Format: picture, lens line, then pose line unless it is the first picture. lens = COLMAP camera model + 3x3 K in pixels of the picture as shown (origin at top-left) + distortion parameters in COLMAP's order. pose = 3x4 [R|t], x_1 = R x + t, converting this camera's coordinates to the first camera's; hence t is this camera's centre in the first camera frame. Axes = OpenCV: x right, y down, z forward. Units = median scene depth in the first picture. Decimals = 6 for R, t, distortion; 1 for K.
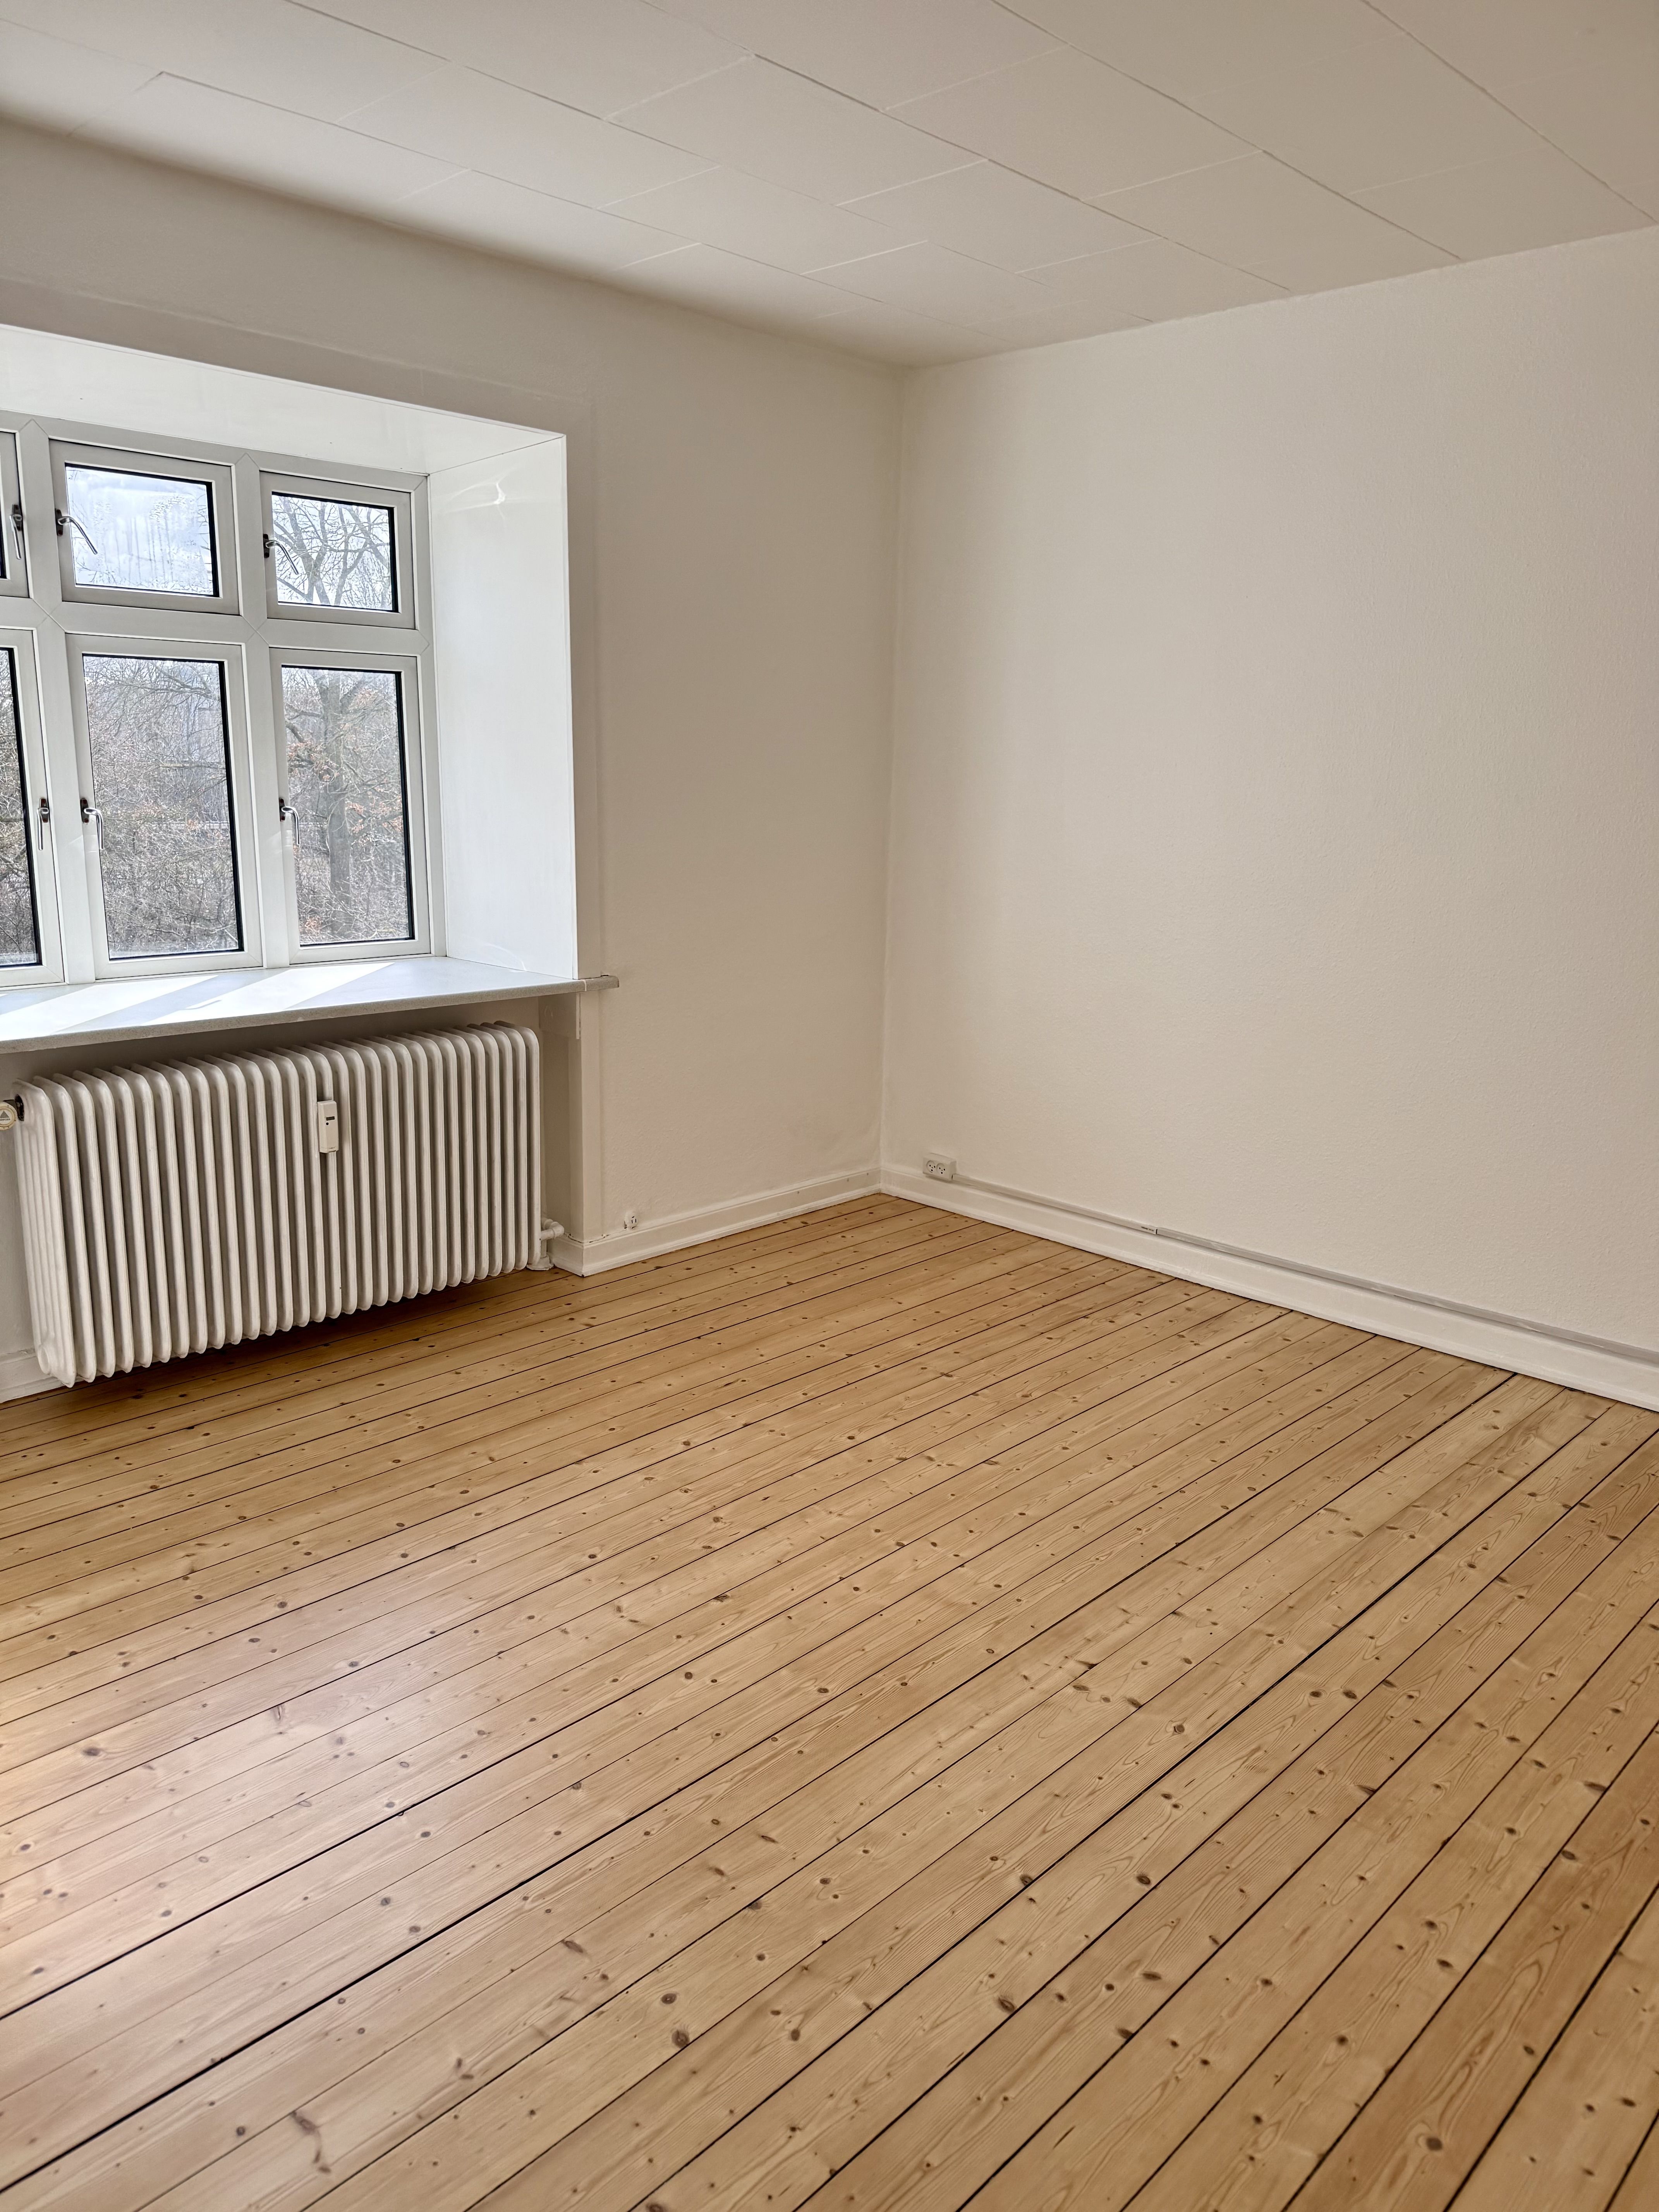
lens RADIAL K [[1568.9, 0, 815.5], [0, 1568.9, 1101.4], [0, 0, 1]] dist [0.005681, -0.012740]
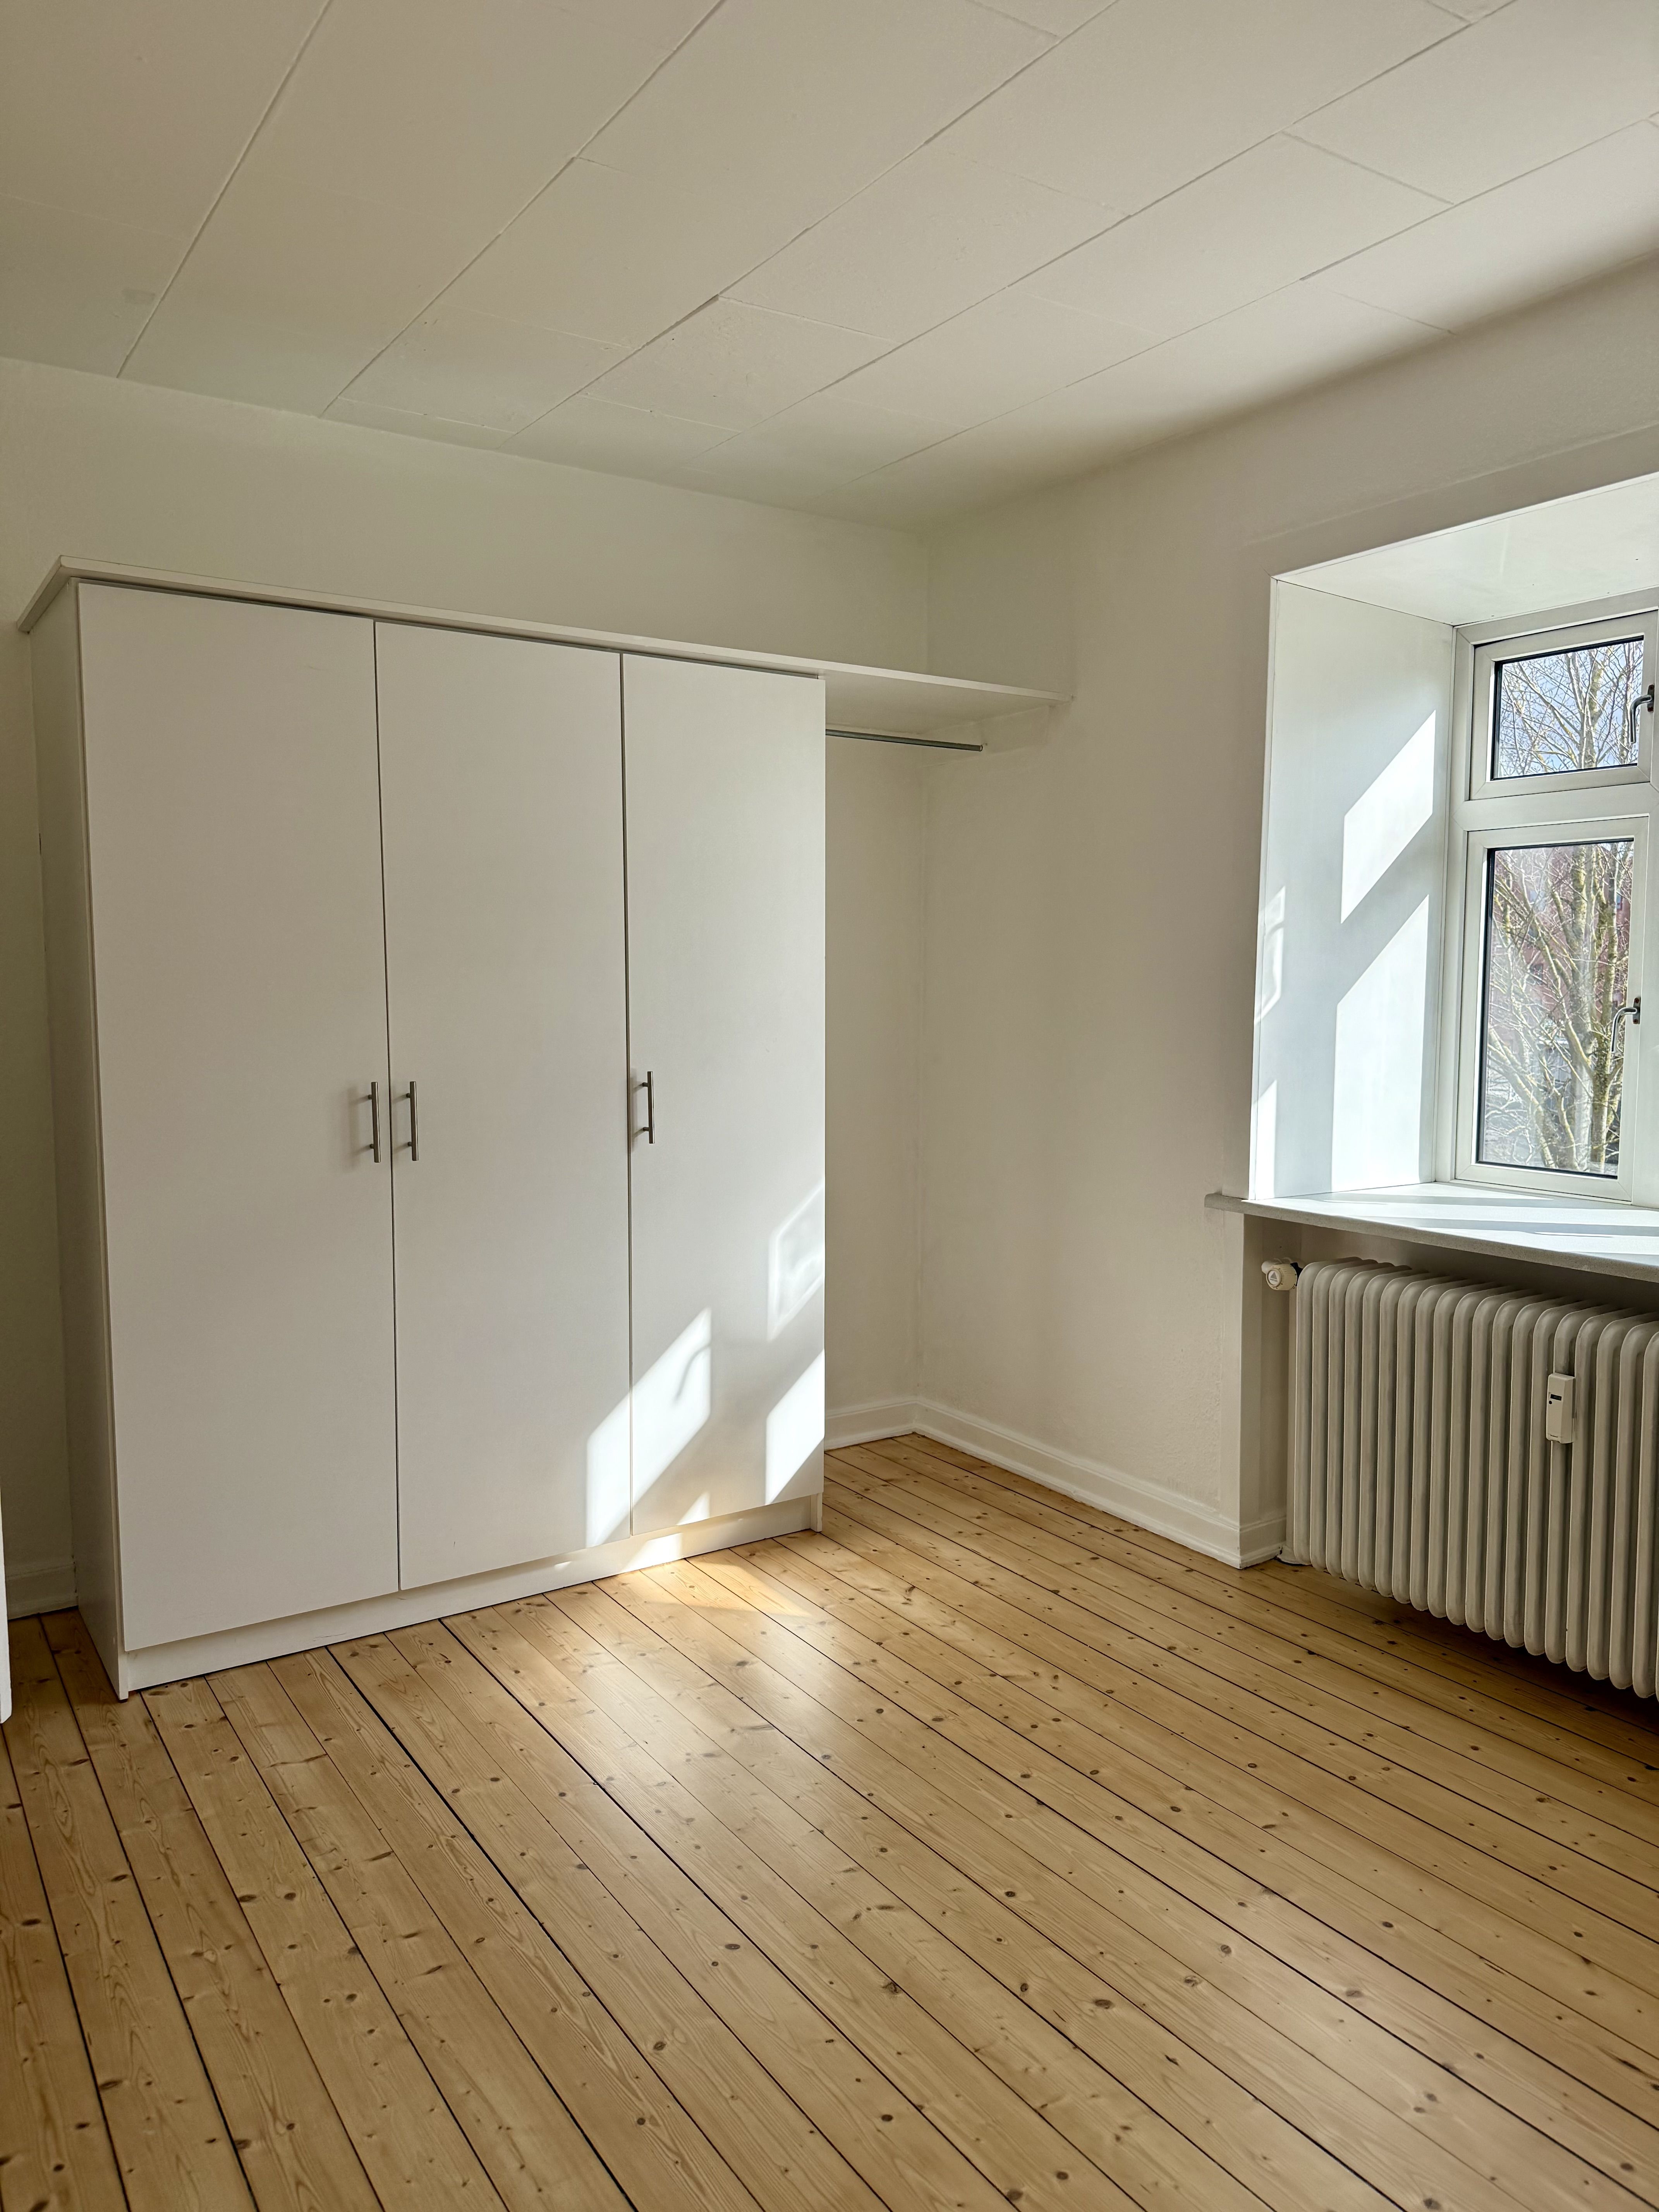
lens RADIAL K [[1568.9, 0, 831.8], [0, 1568.9, 1110.8], [0, 0, 1]] dist [0.005681, -0.012740]
pose [[-0.219328, 0.066301, -0.973396, 0.661924], [-0.217686, 0.969212, 0.115066, -0.178540], [0.951056, 0.237132, -0.198143, 1.021005]]
